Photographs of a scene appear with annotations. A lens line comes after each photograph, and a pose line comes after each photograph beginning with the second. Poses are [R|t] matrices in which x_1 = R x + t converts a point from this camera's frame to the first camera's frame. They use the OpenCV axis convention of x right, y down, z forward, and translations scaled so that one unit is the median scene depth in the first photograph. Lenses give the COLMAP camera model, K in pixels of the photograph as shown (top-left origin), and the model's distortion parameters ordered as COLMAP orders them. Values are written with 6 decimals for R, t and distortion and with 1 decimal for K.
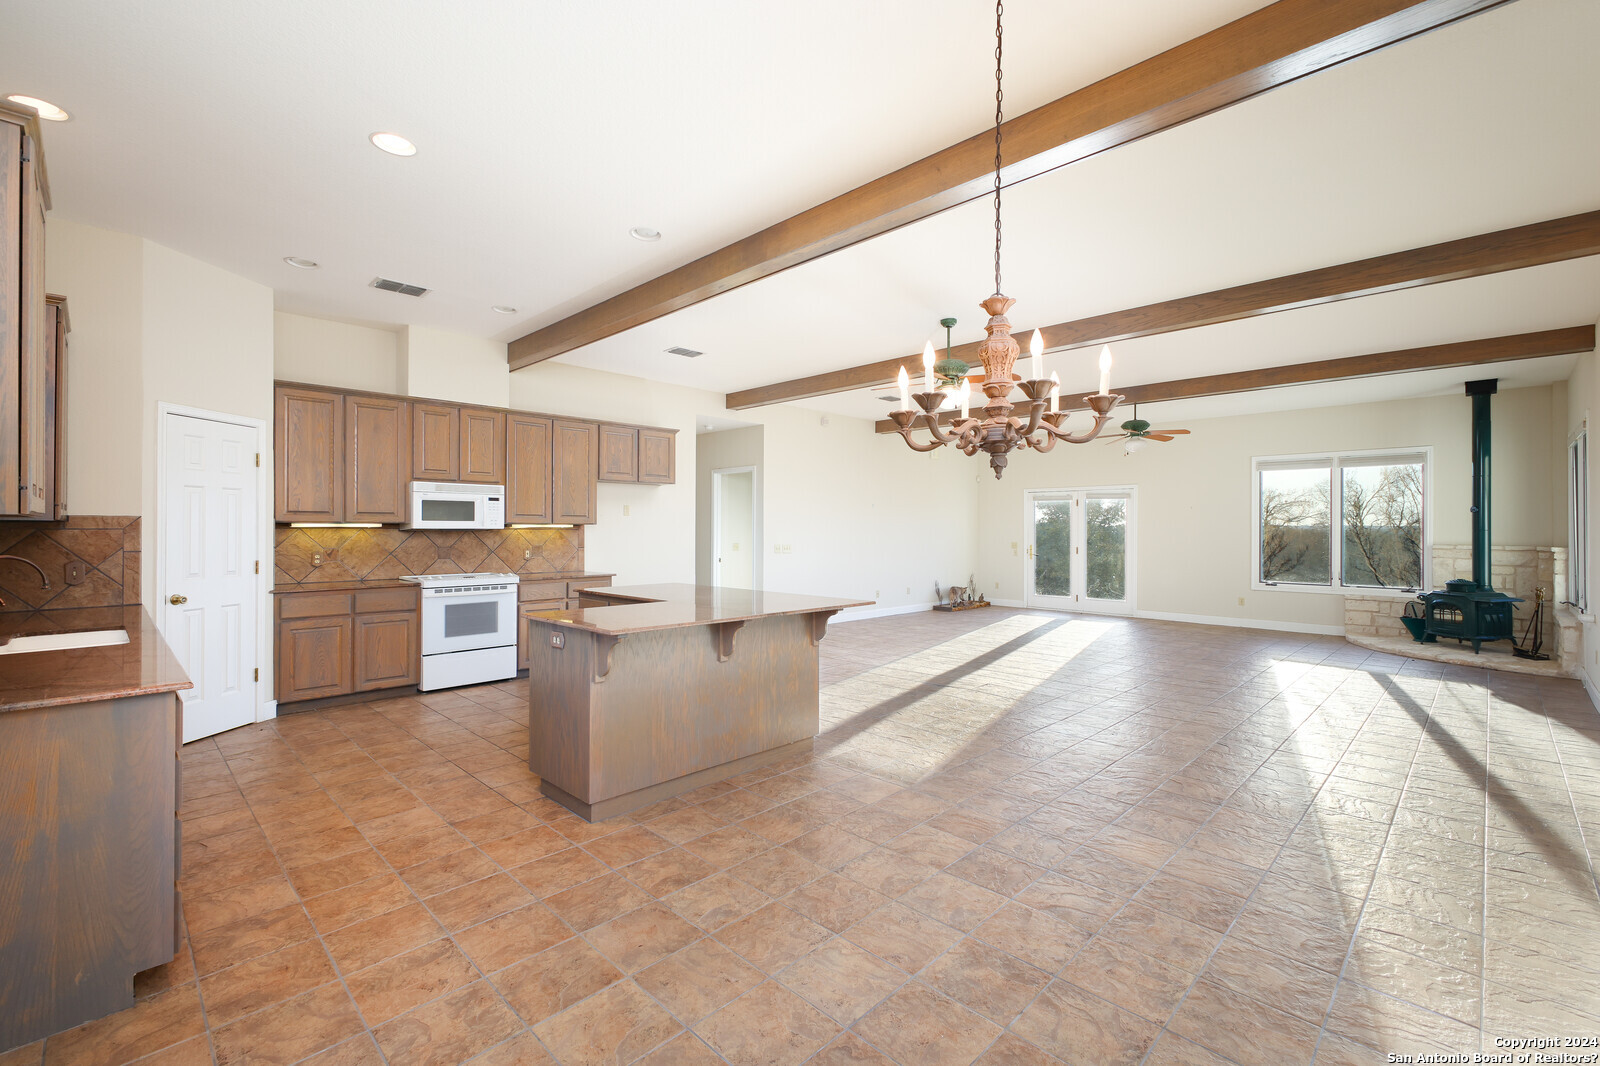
lens RADIAL K [[708.7, 0, 800.0], [0, 708.7, 533.0], [0, 0, 1]] dist [0.003780, 0.000237]
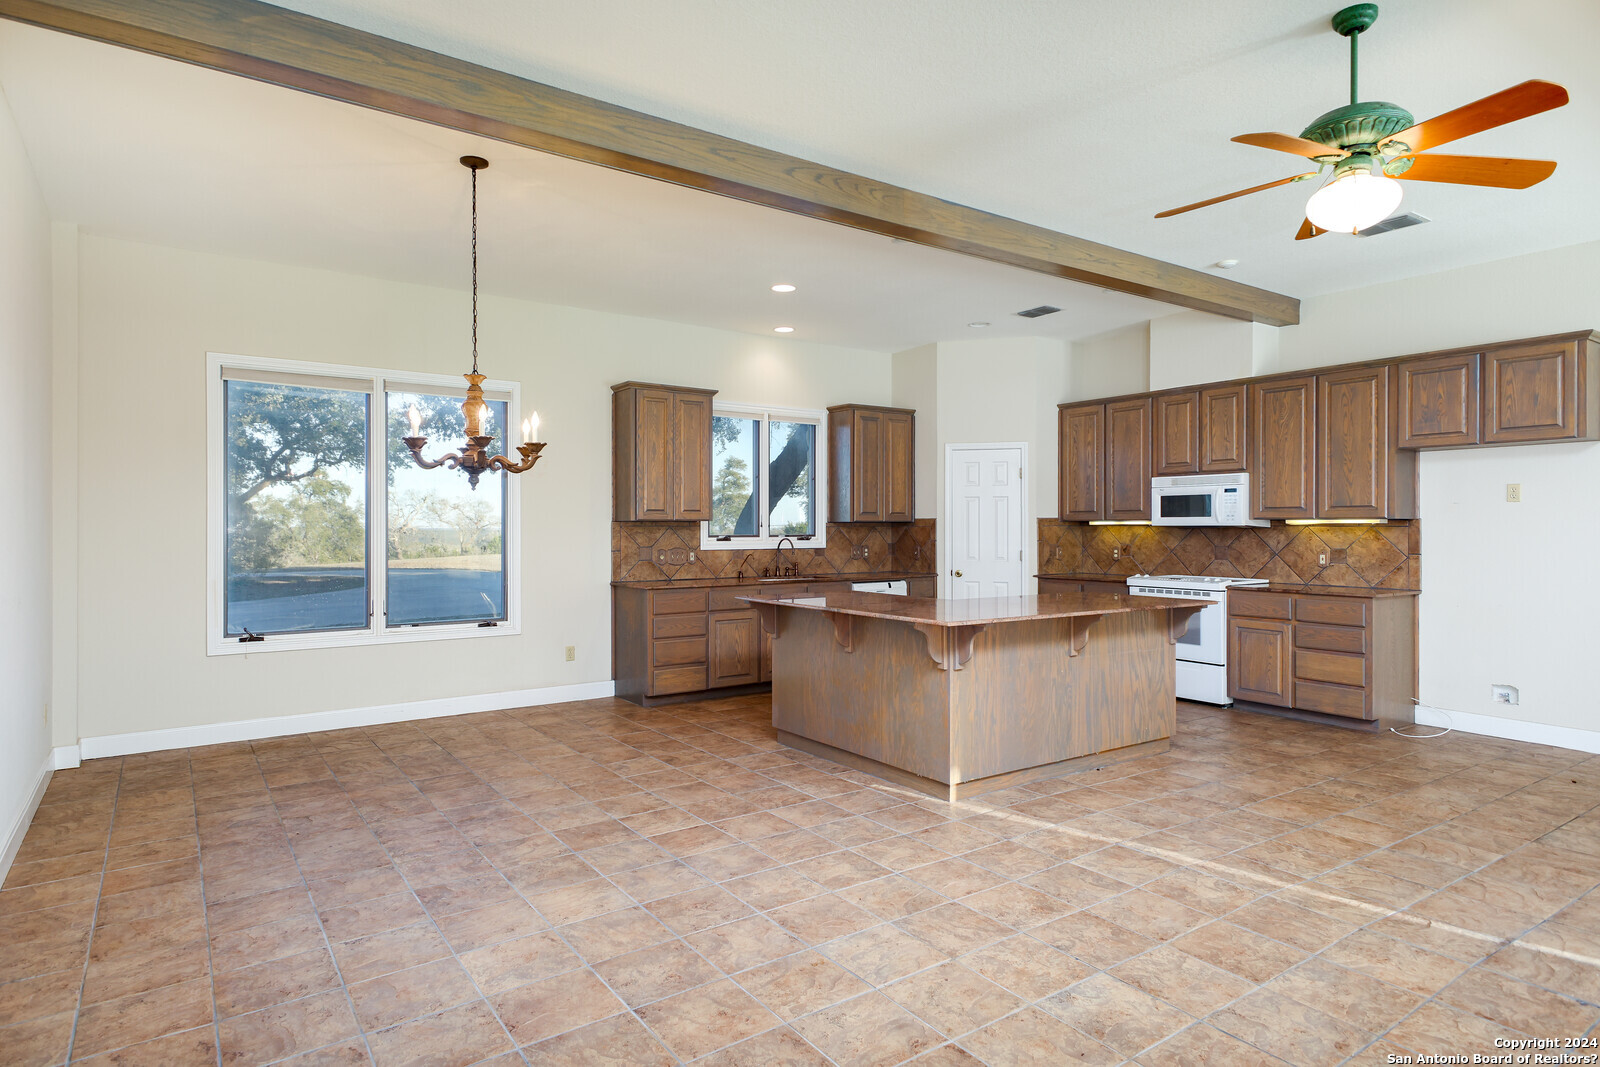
lens RADIAL K [[872.6, 0, 800.0], [0, 872.6, 533.5], [0, 0, 1]] dist [0.015745, 0.000062]
pose [[-0.175480, 0.004053, -0.984475, 0.747734], [-0.006490, 0.999965, 0.005273, 0.001342], [0.984462, 0.007315, -0.175447, 0.747160]]
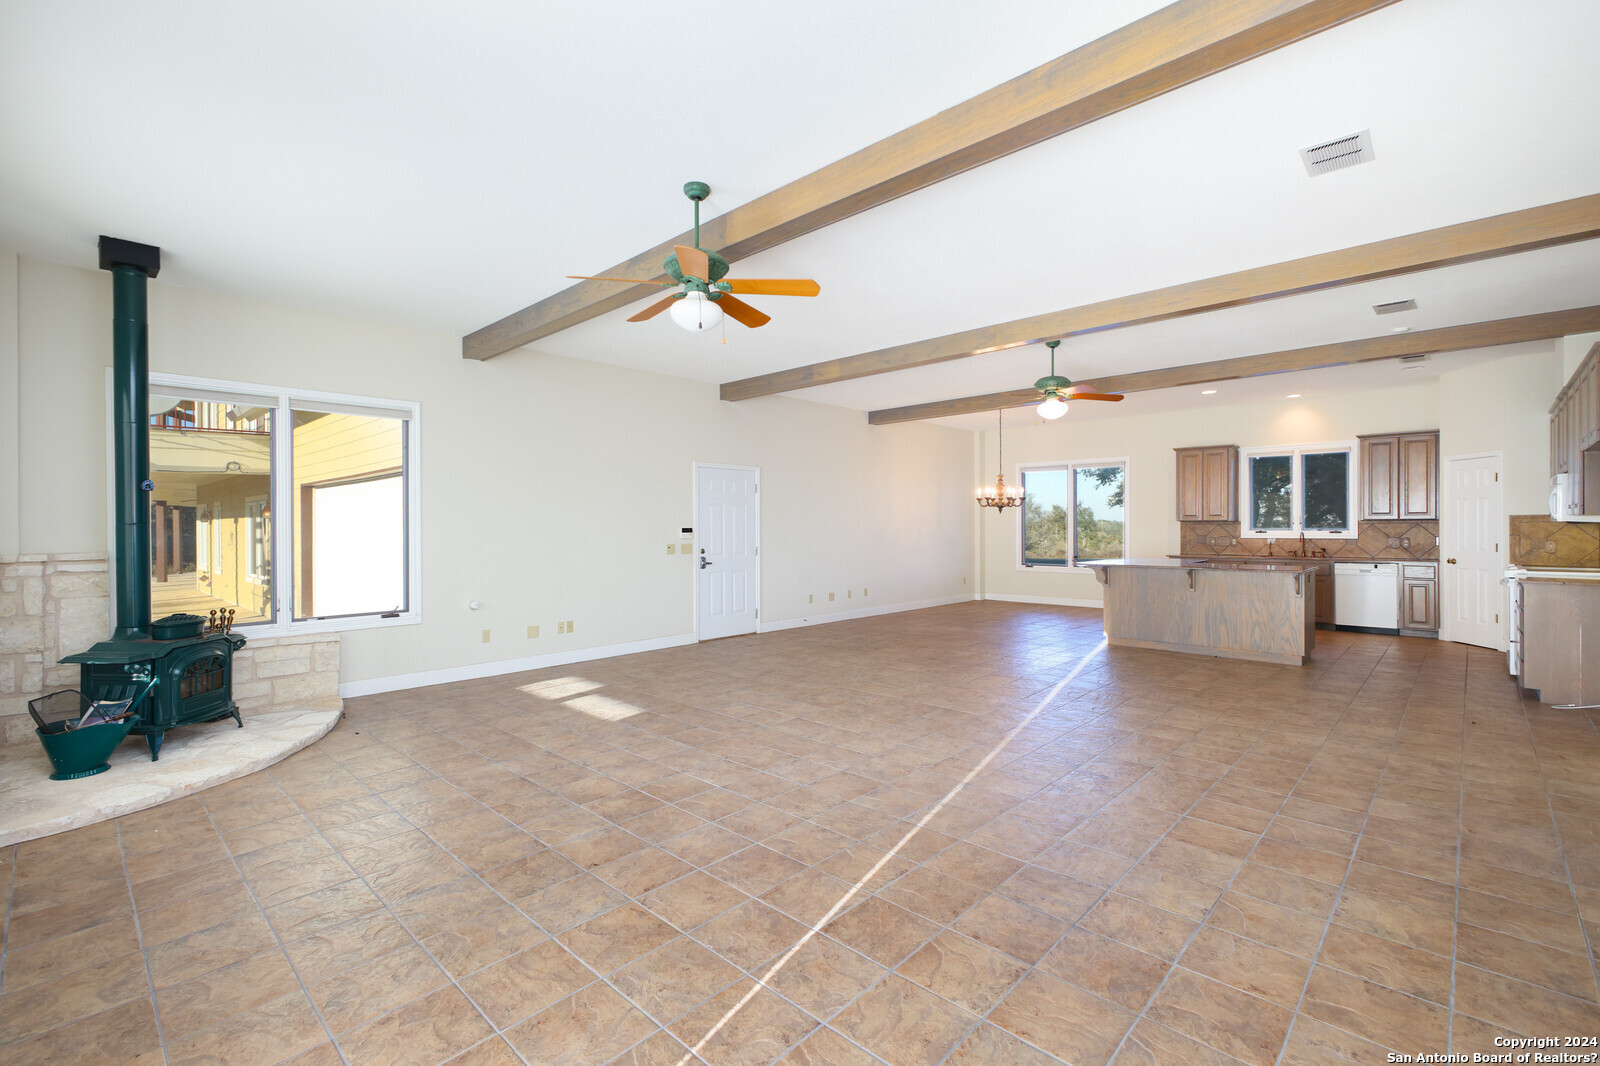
lens RADIAL K [[708.7, 0, 800.0], [0, 708.7, 533.0], [0, 0, 1]] dist [0.003780, 0.000237]
pose [[-0.999434, 0.001694, -0.033612, 0.646971], [0.001168, 0.999877, 0.015654, -0.005830], [0.033635, 0.015606, -0.999312, 1.979904]]
